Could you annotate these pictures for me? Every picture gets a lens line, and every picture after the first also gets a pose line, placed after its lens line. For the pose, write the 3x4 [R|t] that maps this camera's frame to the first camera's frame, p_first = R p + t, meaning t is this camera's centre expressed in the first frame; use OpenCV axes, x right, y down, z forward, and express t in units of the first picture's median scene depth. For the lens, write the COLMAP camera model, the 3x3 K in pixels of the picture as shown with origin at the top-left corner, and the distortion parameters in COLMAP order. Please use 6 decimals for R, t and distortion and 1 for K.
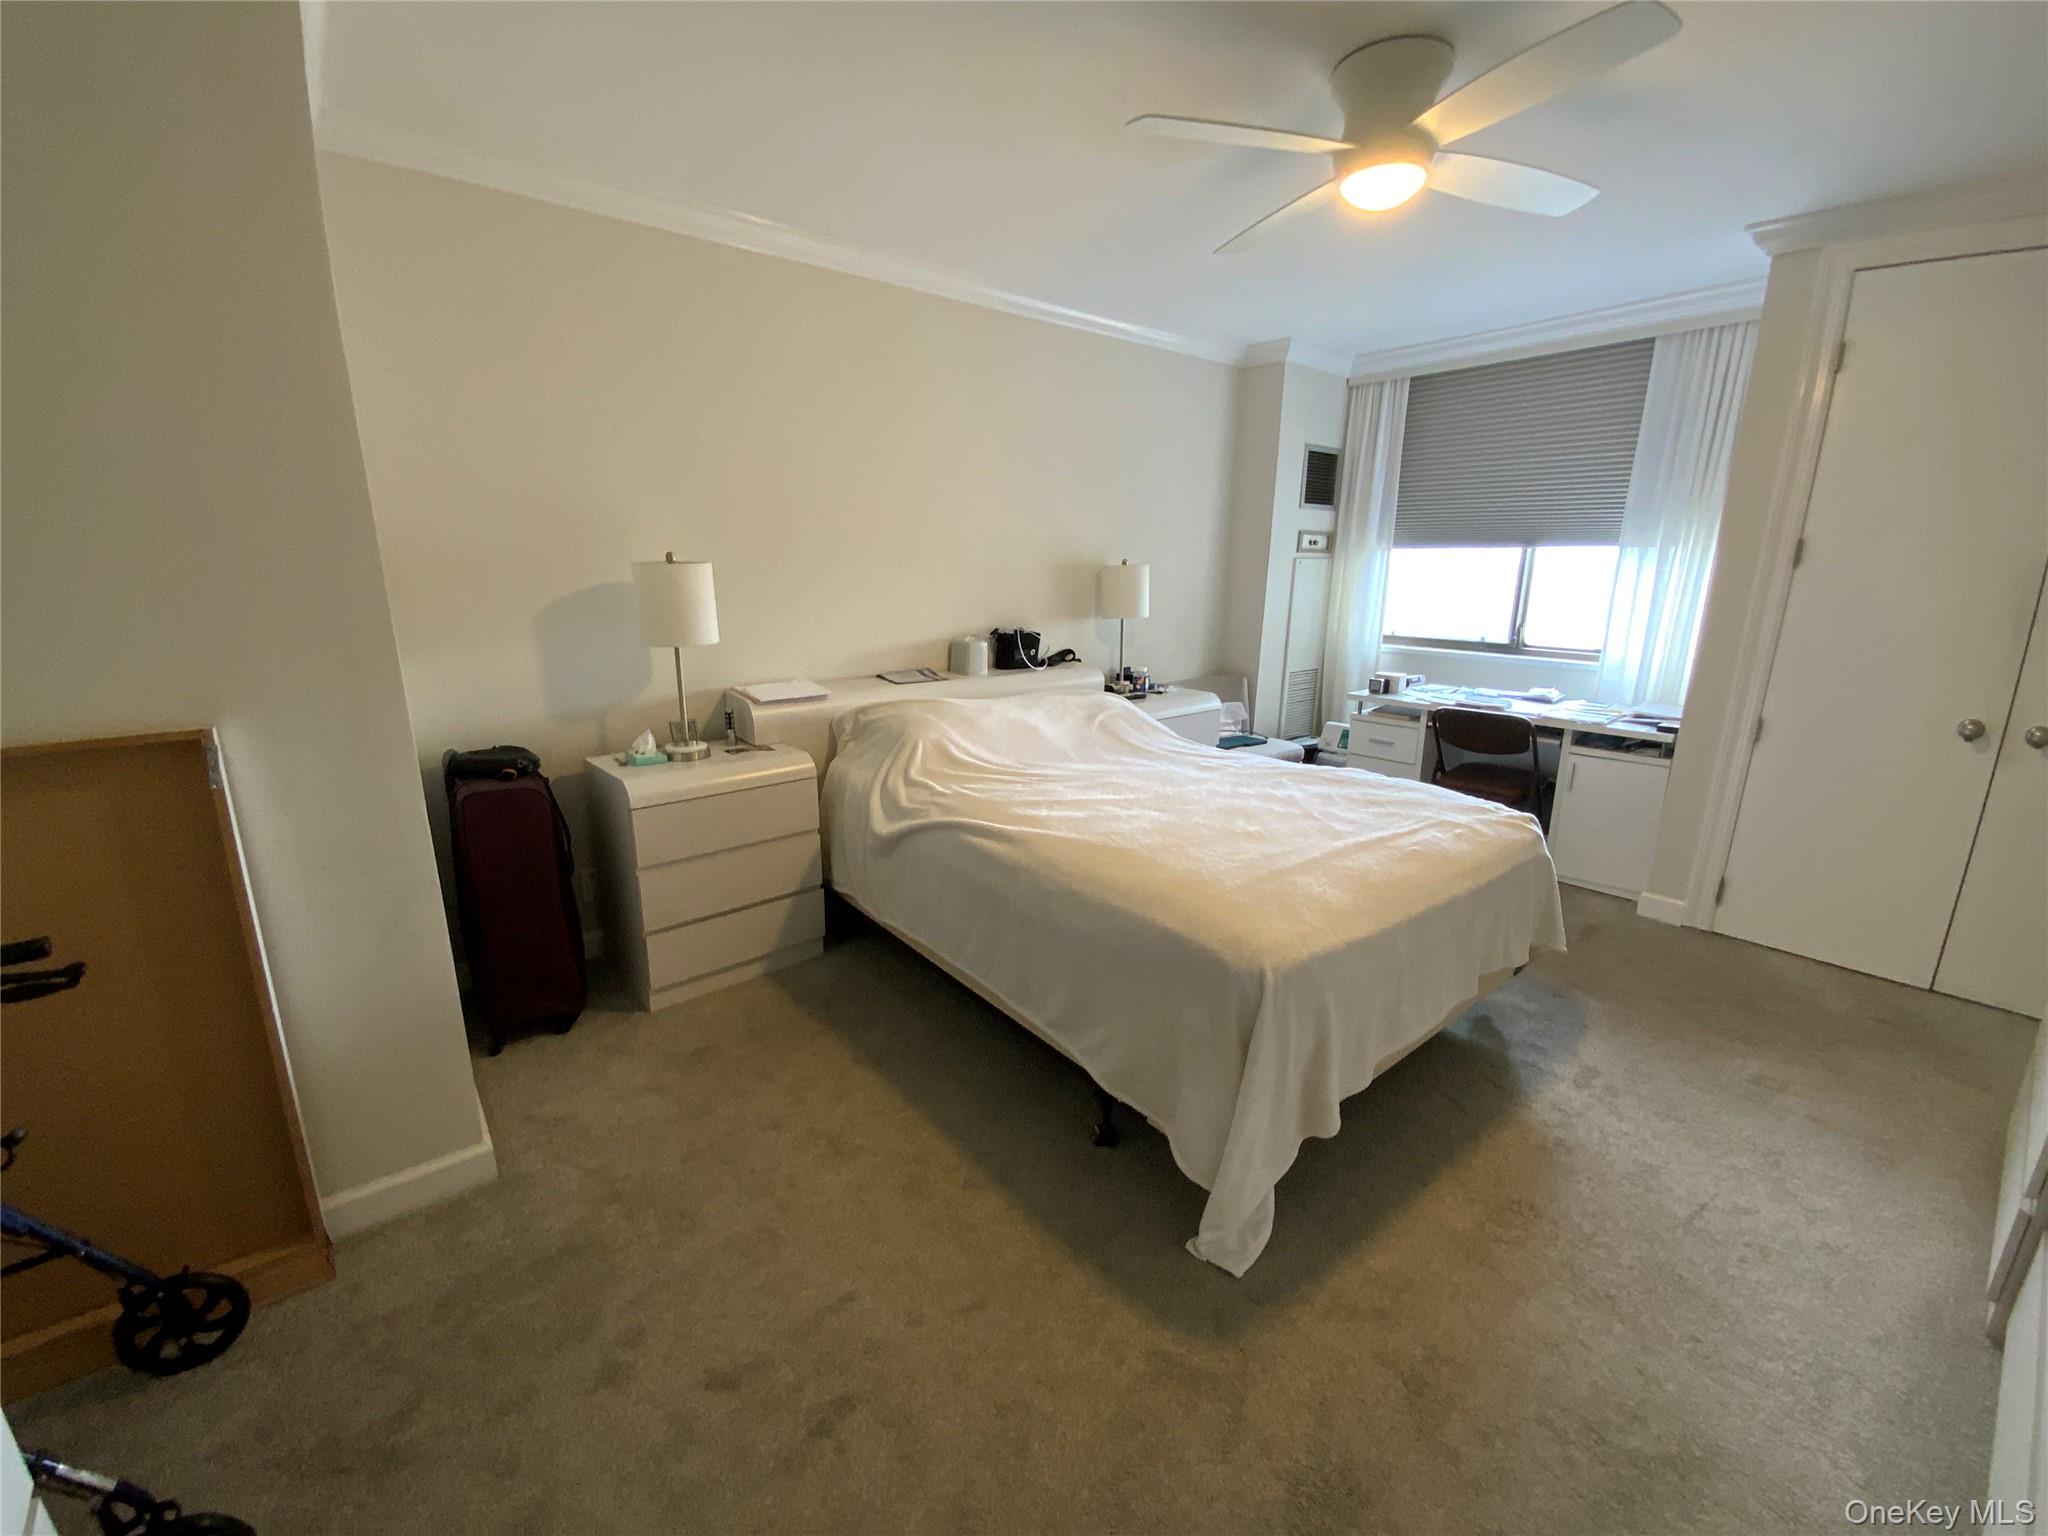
lens RADIAL K [[828.9, 0, 1025.3], [0, 828.9, 753.0], [0, 0, 1]] dist [0.010548, -0.012967]
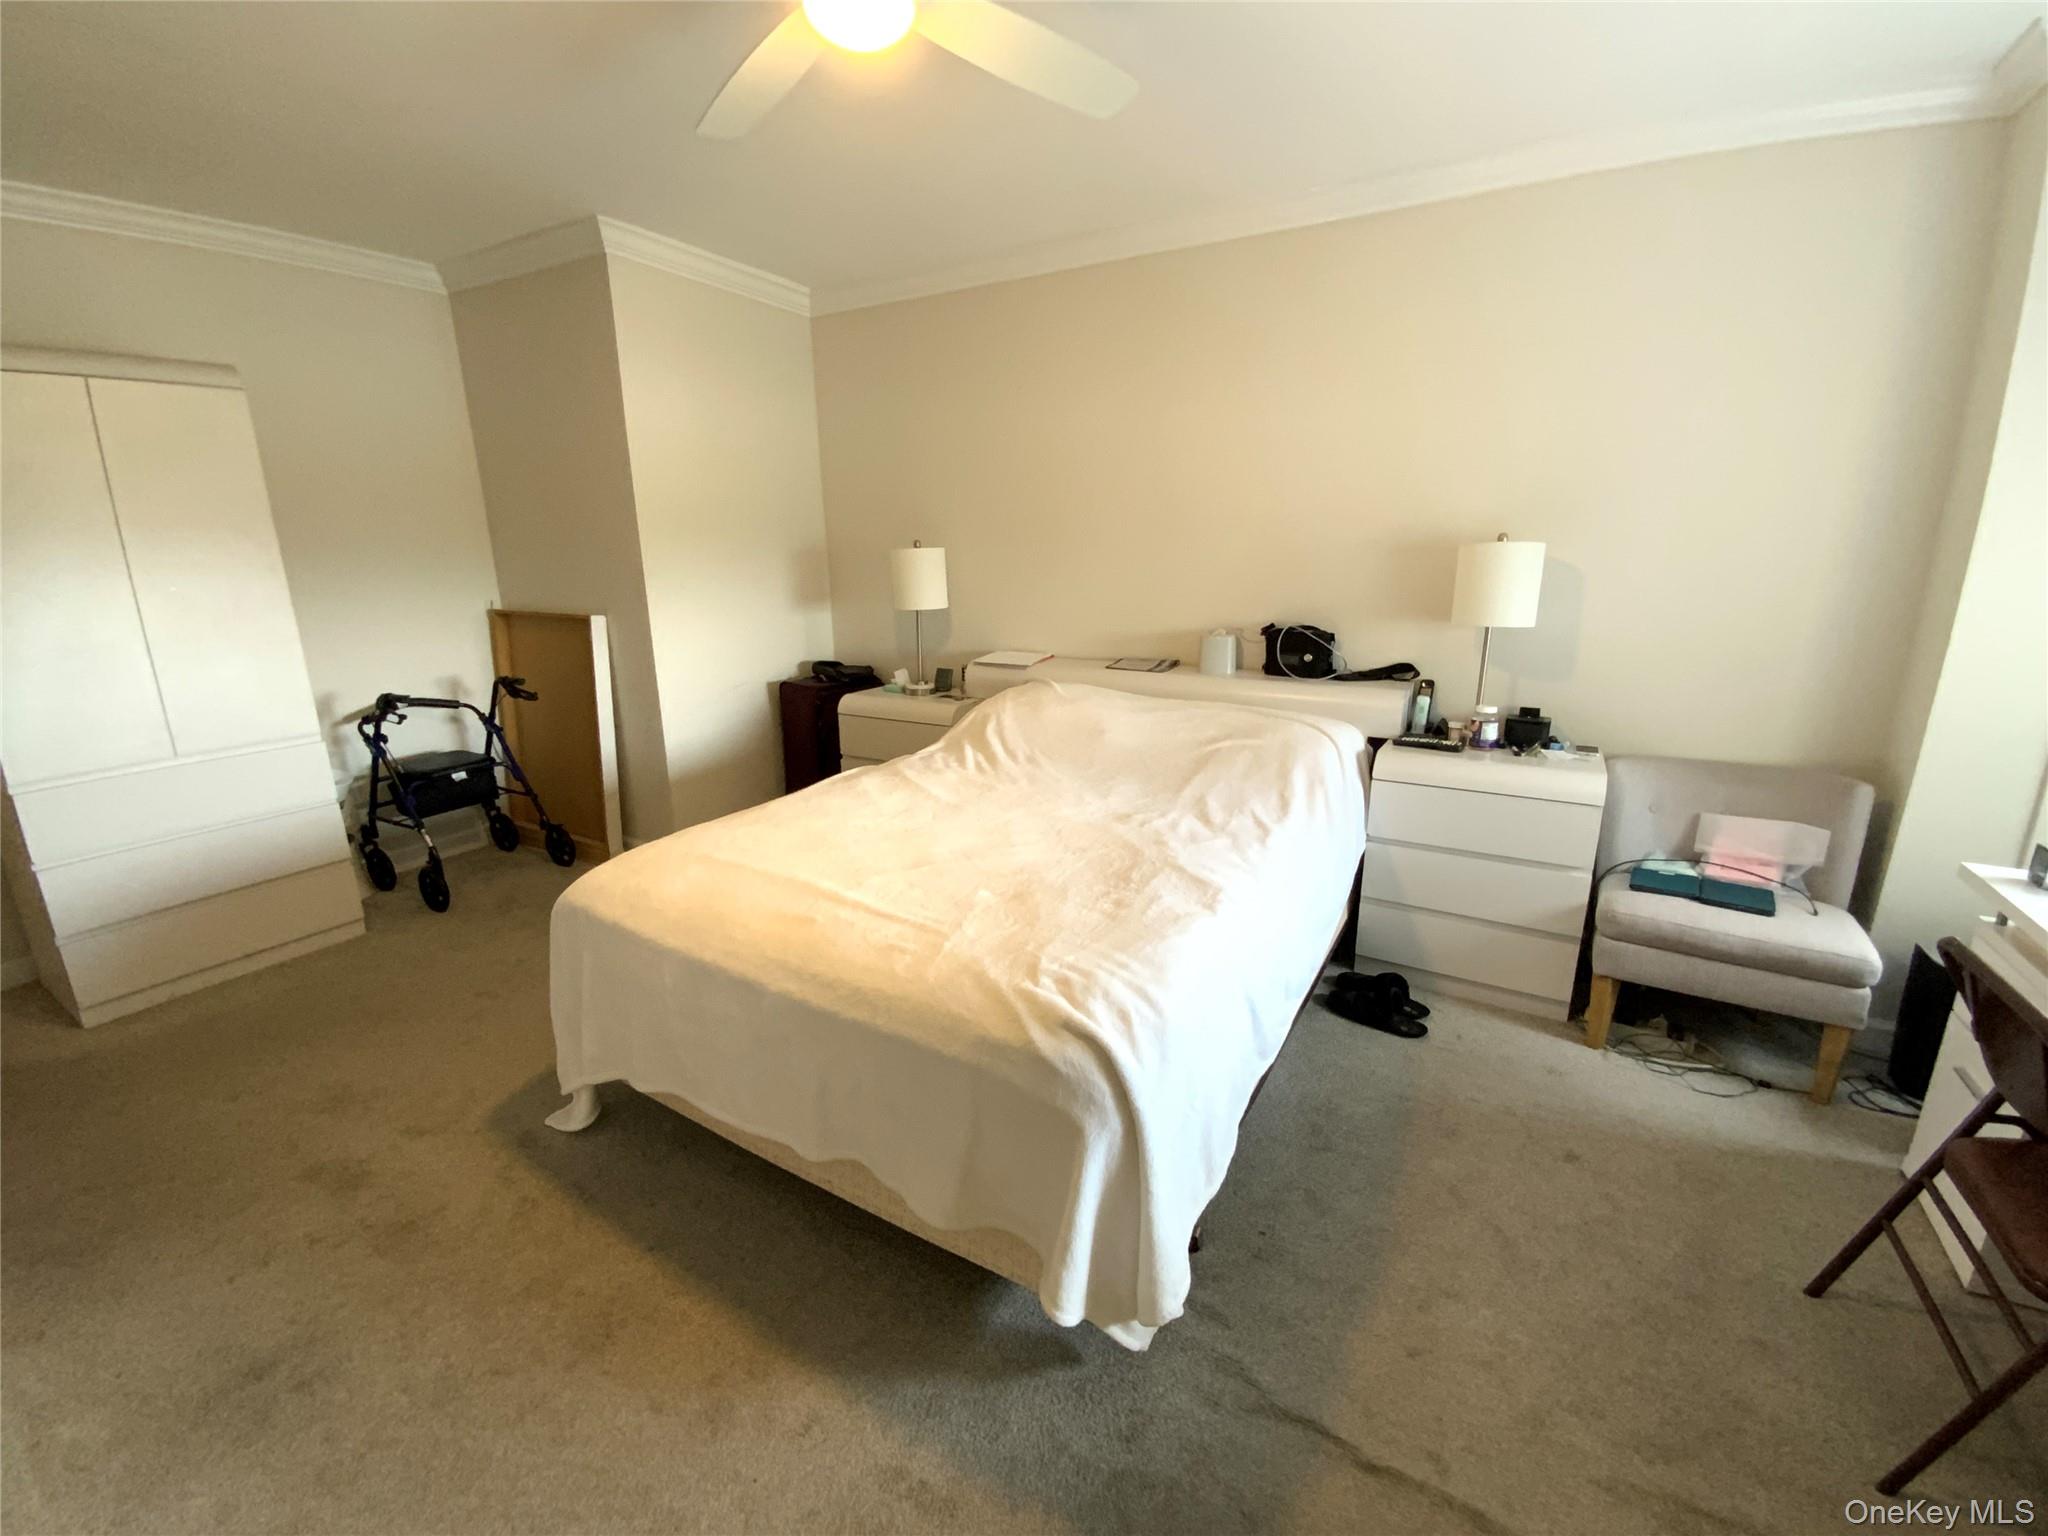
lens RADIAL K [[828.9, 0, 1027.8], [0, 828.9, 780.5], [0, 0, 1]] dist [0.010548, -0.012967]
pose [[0.343045, 0.237649, -0.908759, 1.050259], [-0.215144, 0.961626, 0.170260, -0.148767], [0.914349, 0.137108, 0.381009, 0.787430]]
